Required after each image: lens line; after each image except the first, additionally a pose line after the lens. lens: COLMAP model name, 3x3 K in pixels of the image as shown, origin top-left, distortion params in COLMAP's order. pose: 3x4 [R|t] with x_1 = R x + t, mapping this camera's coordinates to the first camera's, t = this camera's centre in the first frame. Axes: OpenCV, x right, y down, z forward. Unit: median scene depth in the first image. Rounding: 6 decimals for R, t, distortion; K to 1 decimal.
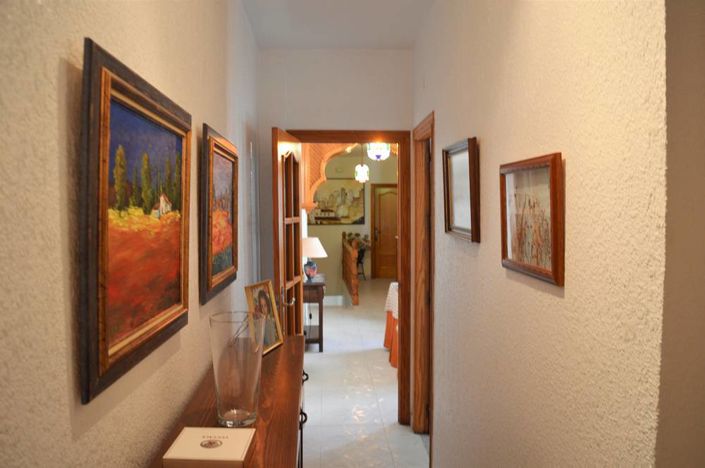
lens RADIAL K [[553.7, 0, 352.5], [0, 553.7, 233.5], [0, 0, 1]] dist [-0.059313, 0.004469]
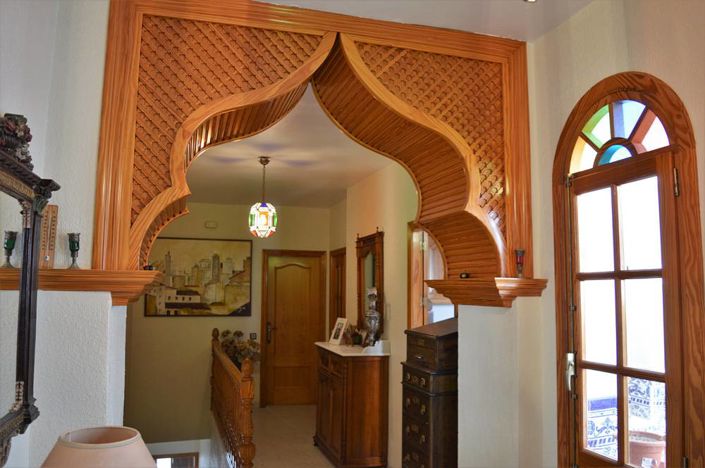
lens RADIAL K [[553.7, 0, 350.4], [0, 553.7, 232.9], [0, 0, 1]] dist [-0.059313, 0.004469]
pose [[0.970953, 0.035332, 0.236647, -0.018333], [-0.000174, 0.989141, -0.146967, -0.017925], [-0.239270, 0.142657, 0.960416, 0.384815]]
